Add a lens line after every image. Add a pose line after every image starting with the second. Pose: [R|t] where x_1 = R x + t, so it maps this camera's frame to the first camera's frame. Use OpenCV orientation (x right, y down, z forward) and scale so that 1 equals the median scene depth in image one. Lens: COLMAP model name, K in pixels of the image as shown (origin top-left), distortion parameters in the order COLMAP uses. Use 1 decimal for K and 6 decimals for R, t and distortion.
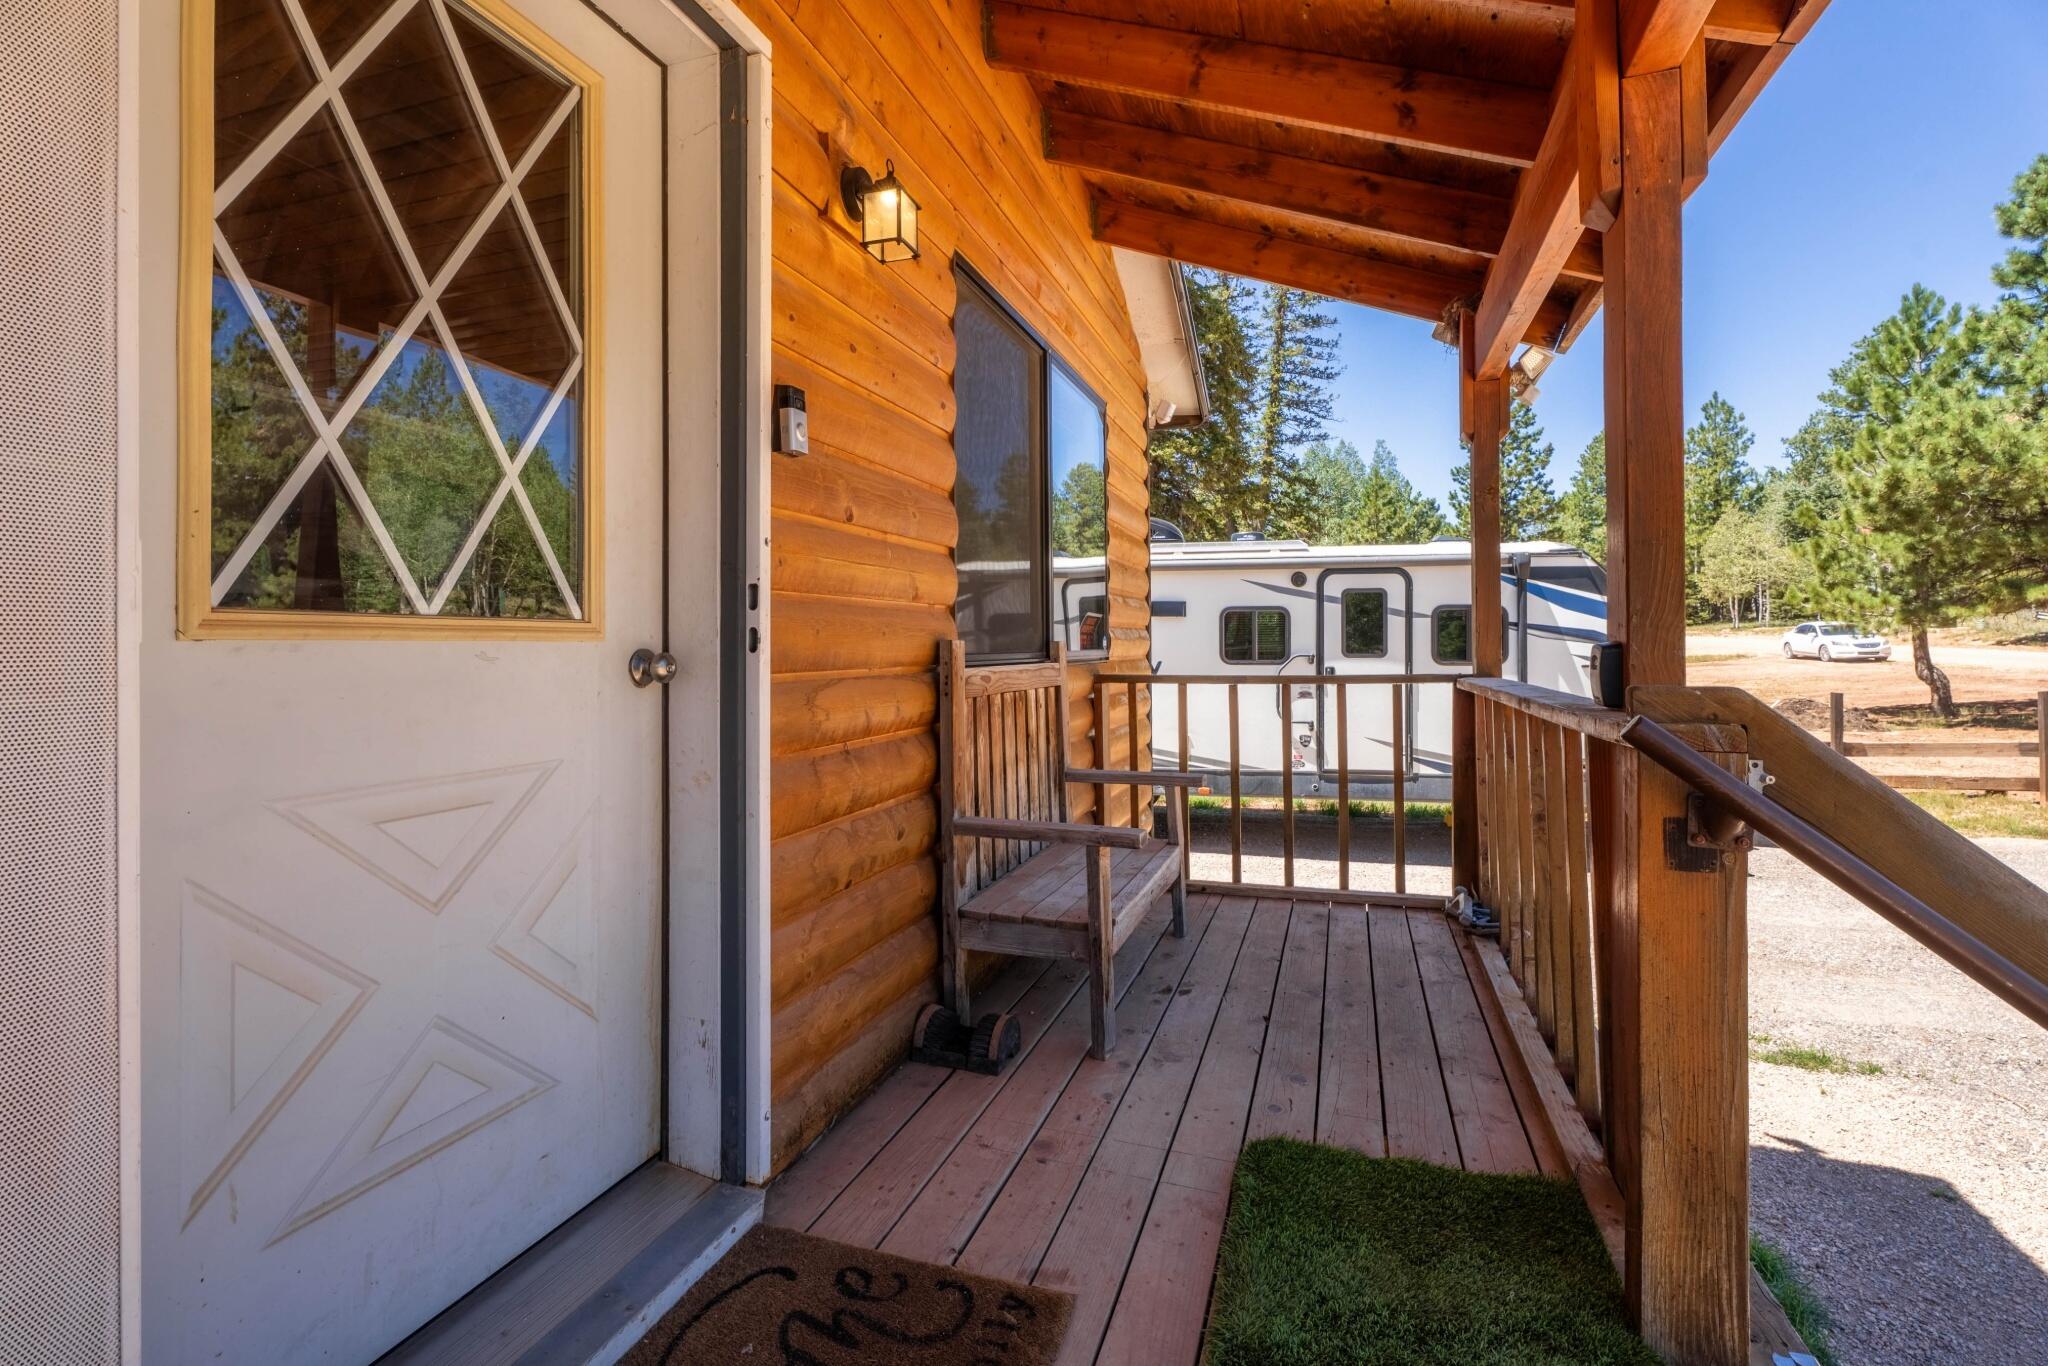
lens RADIAL K [[908.6, 0, 1027.0], [0, 908.6, 641.6], [0, 0, 1]] dist [-0.000089, 0.000015]
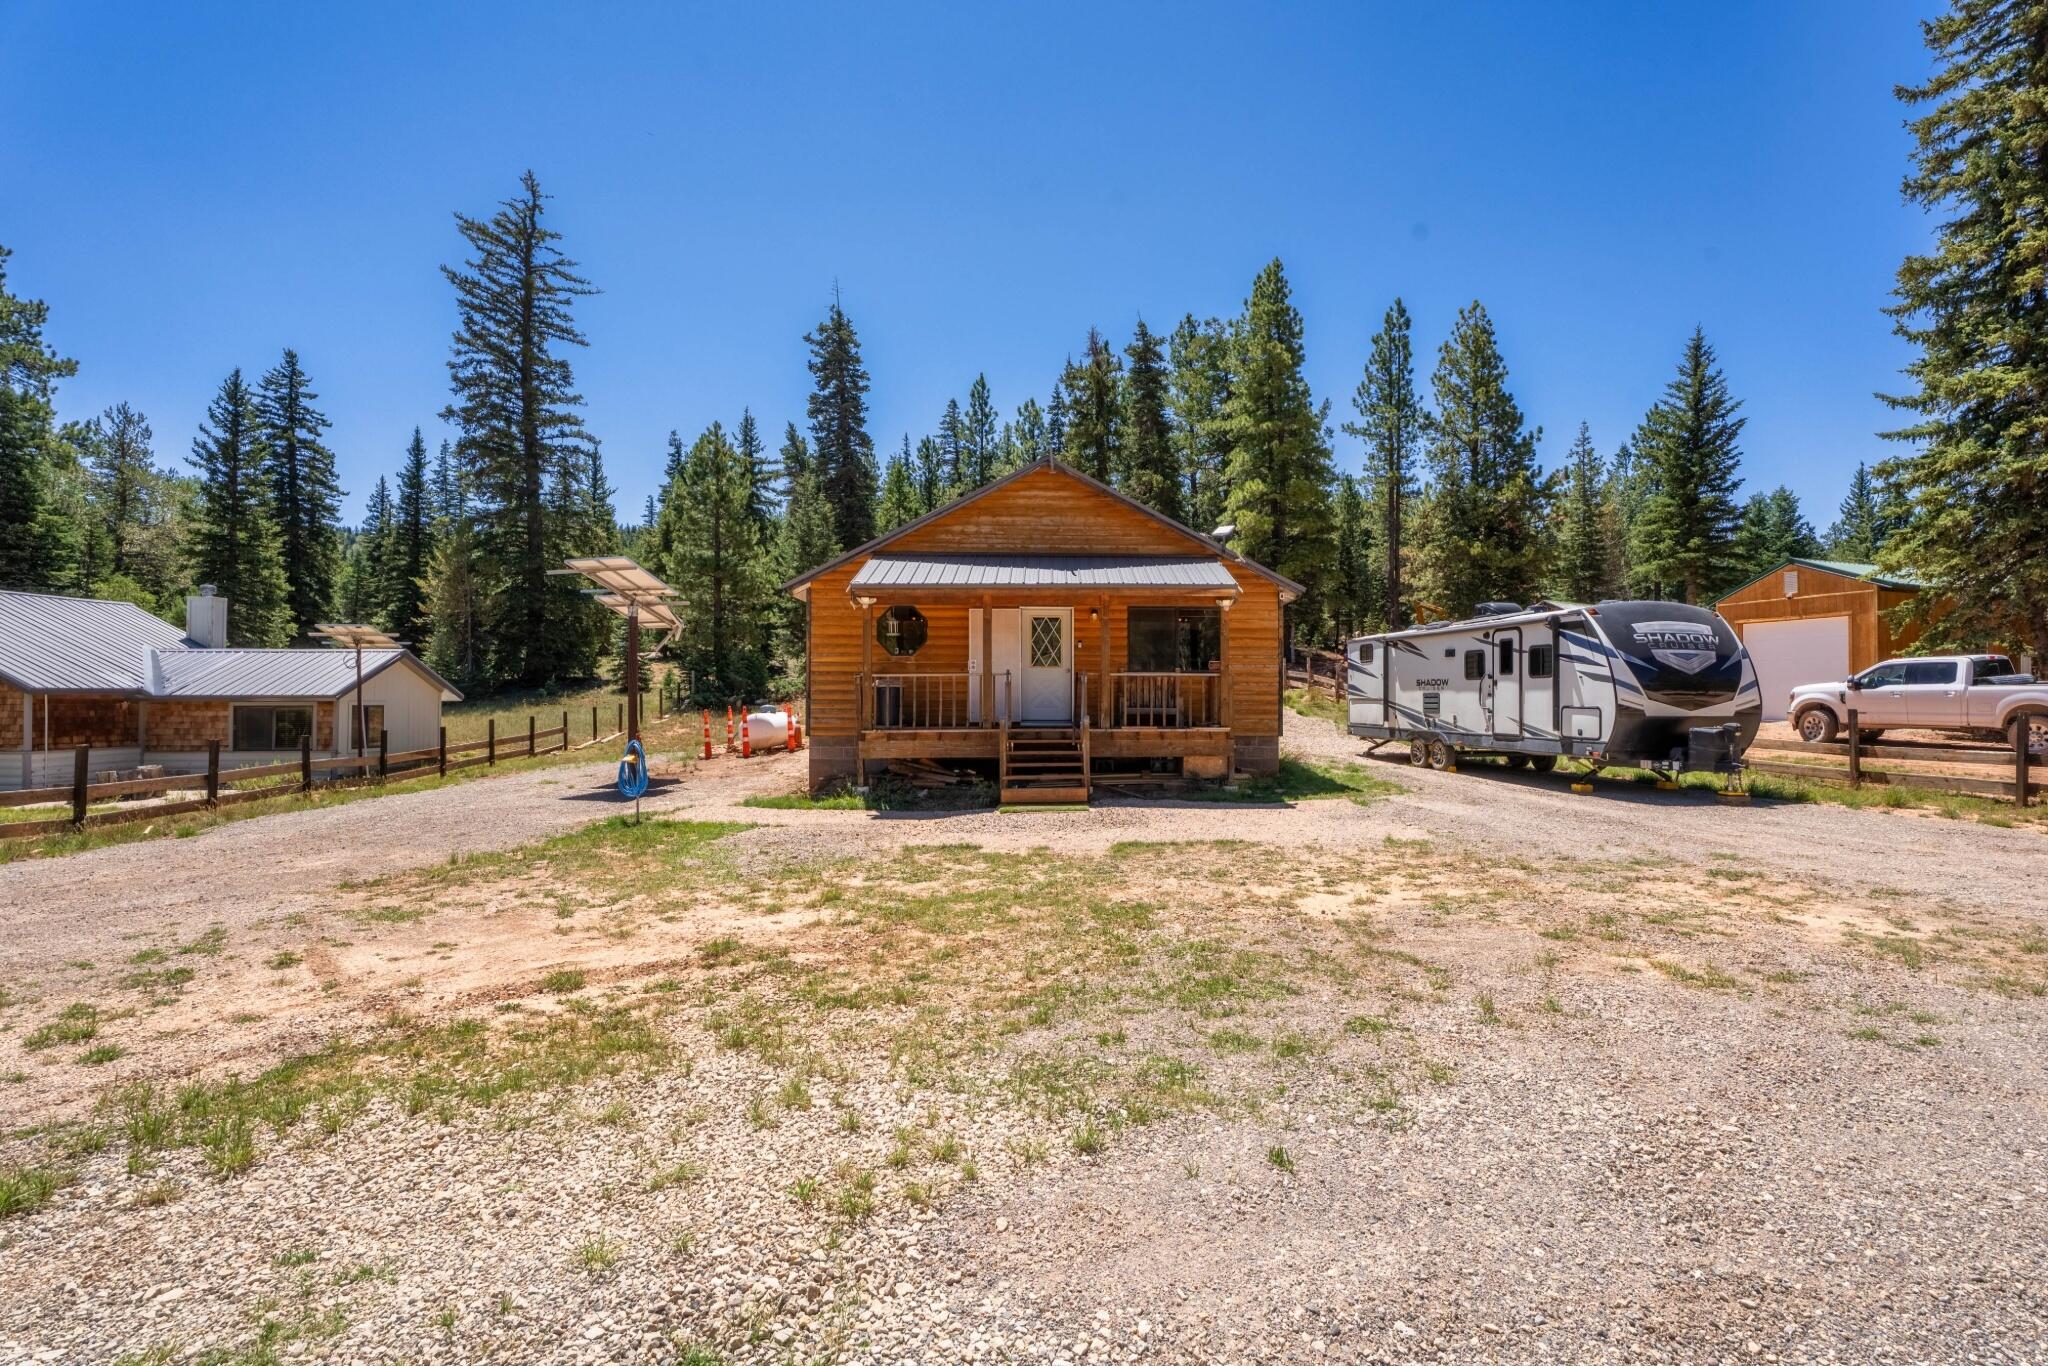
lens RADIAL K [[871.4, 0, 1054.4], [0, 871.4, 684.8], [0, 0, 1]] dist [0.001007, -0.000008]
pose [[0.389020, -0.009983, -0.921175, 1.699374], [0.000706, 0.999944, -0.010538, 0.057264], [0.921229, 0.003449, 0.389005, -0.586664]]
